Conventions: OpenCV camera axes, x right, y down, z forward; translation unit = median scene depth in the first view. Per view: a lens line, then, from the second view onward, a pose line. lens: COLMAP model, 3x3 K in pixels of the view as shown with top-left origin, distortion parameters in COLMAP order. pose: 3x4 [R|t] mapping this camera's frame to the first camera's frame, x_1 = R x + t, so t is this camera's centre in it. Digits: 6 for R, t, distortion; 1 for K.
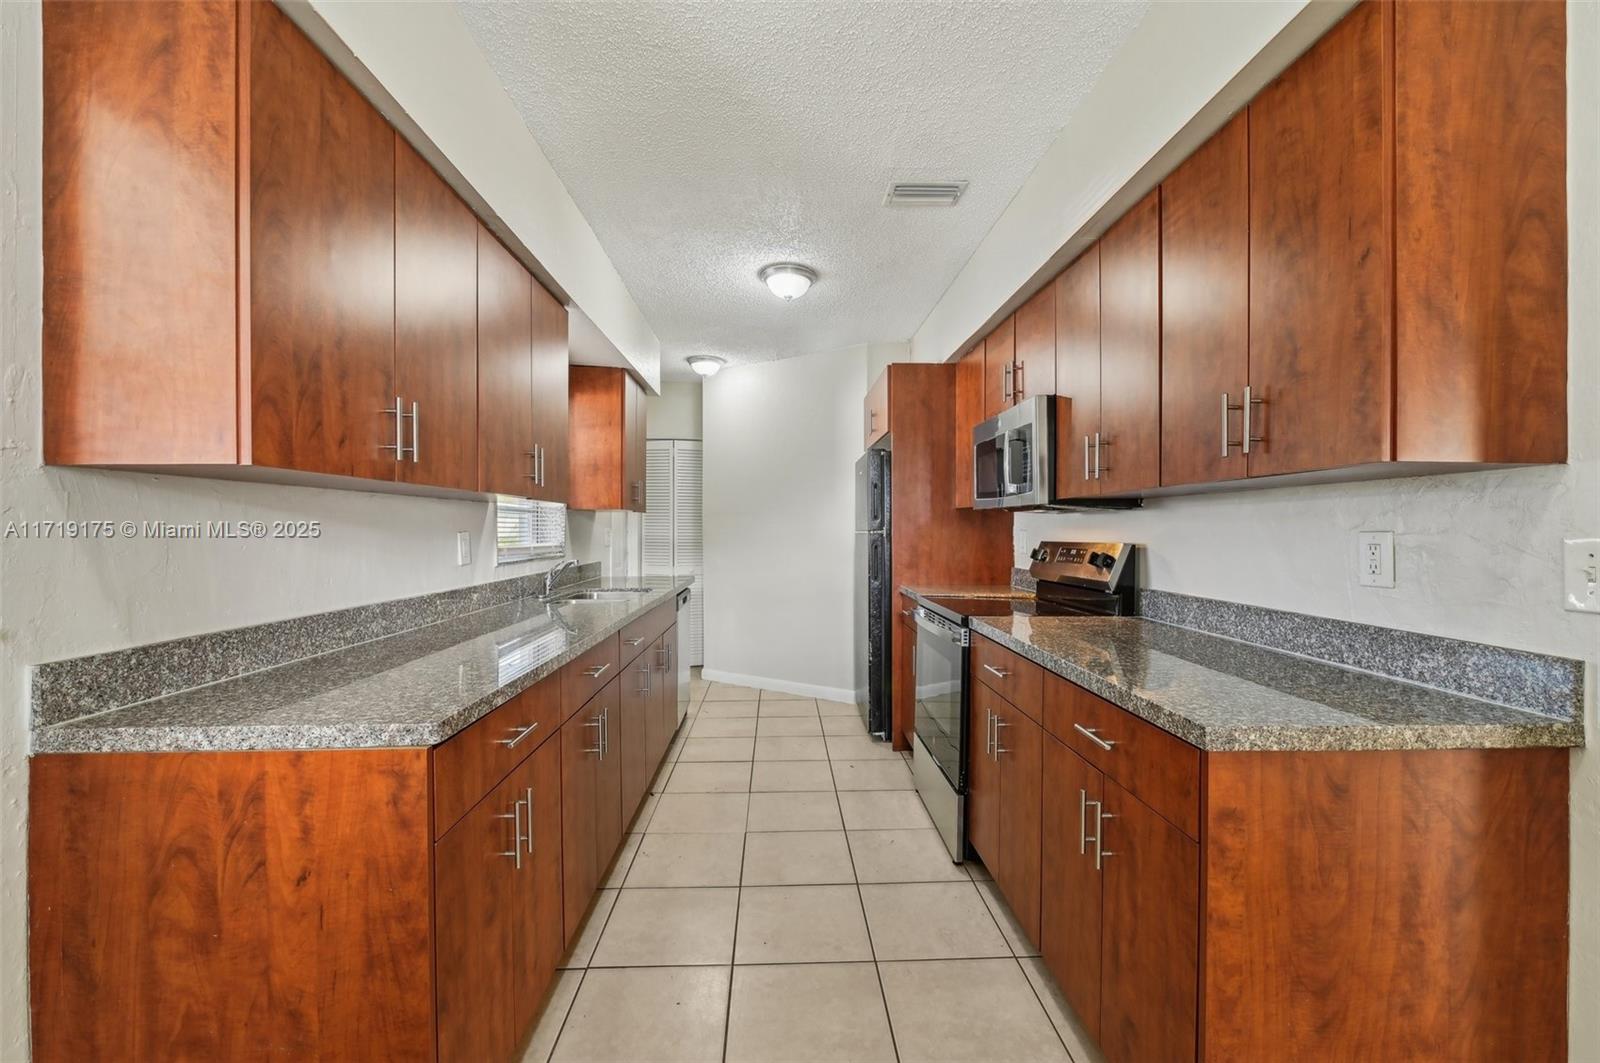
lens RADIAL K [[654.6, 0, 796.5], [0, 654.6, 530.6], [0, 0, 1]] dist [-0.008202, -0.000377]
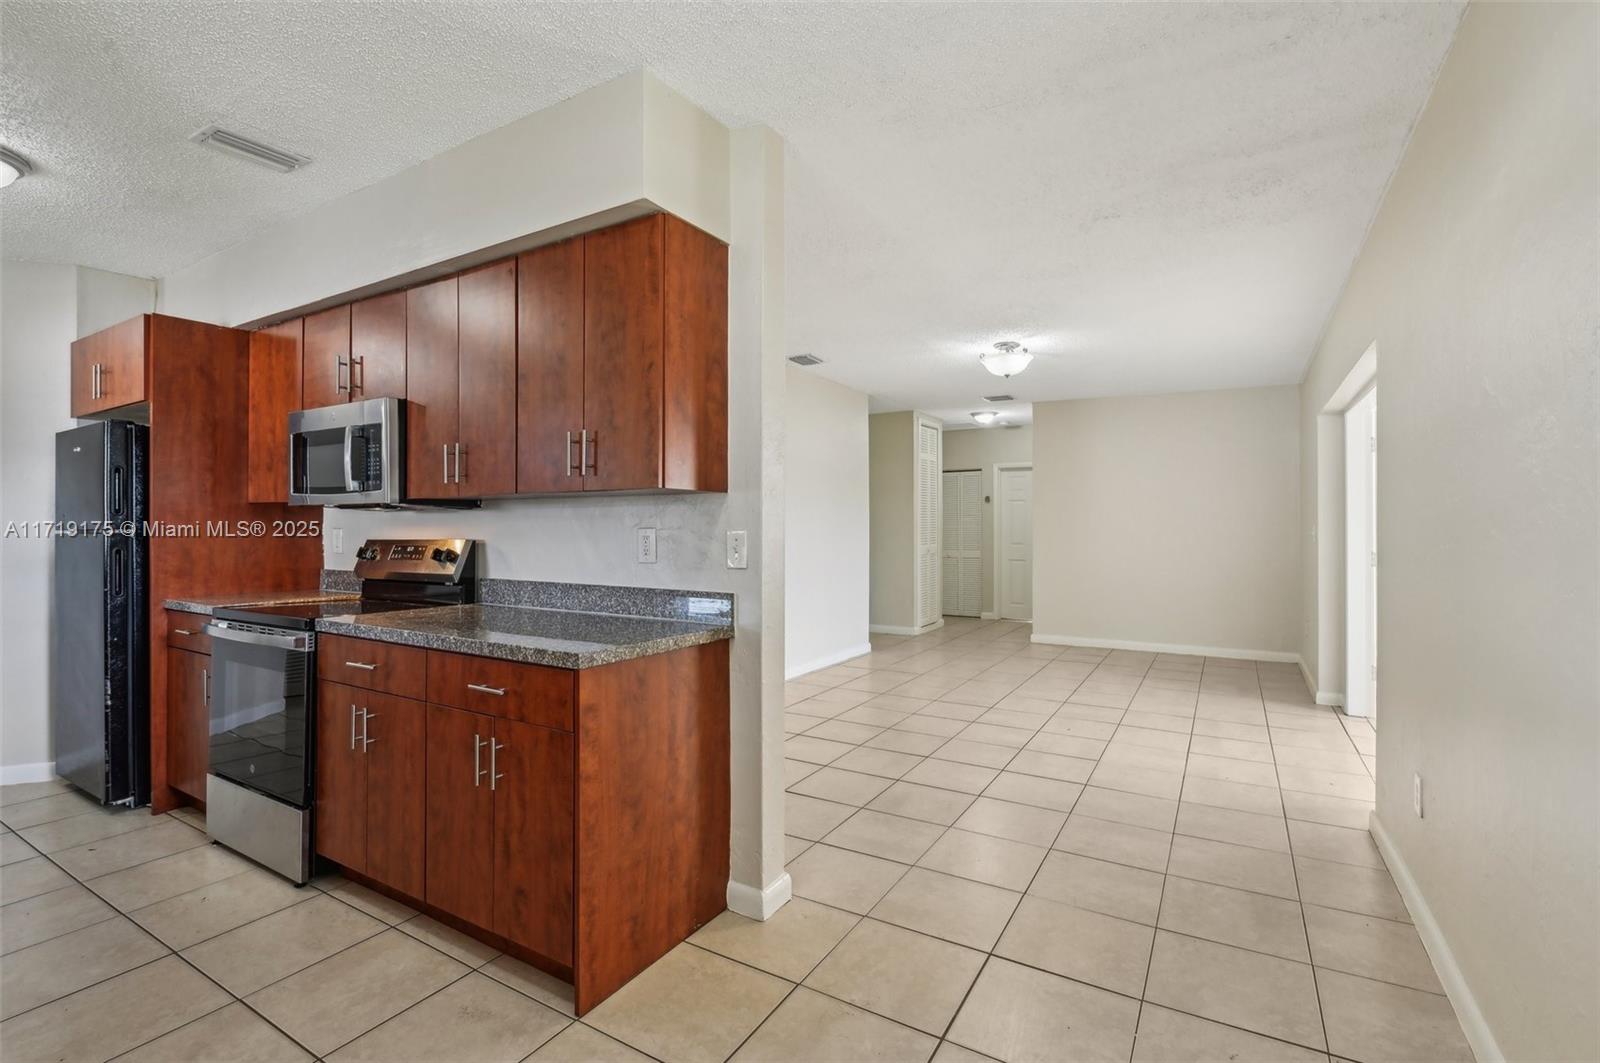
lens RADIAL K [[723.7, 0, 804.1], [0, 723.7, 527.9], [0, 0, 1]] dist [-0.009442, -0.000550]
pose [[0.546144, -0.002773, 0.837686, -0.383658], [0.003501, 0.999993, 0.001028, 0.000292], [-0.837684, 0.002371, 0.546150, -0.289142]]
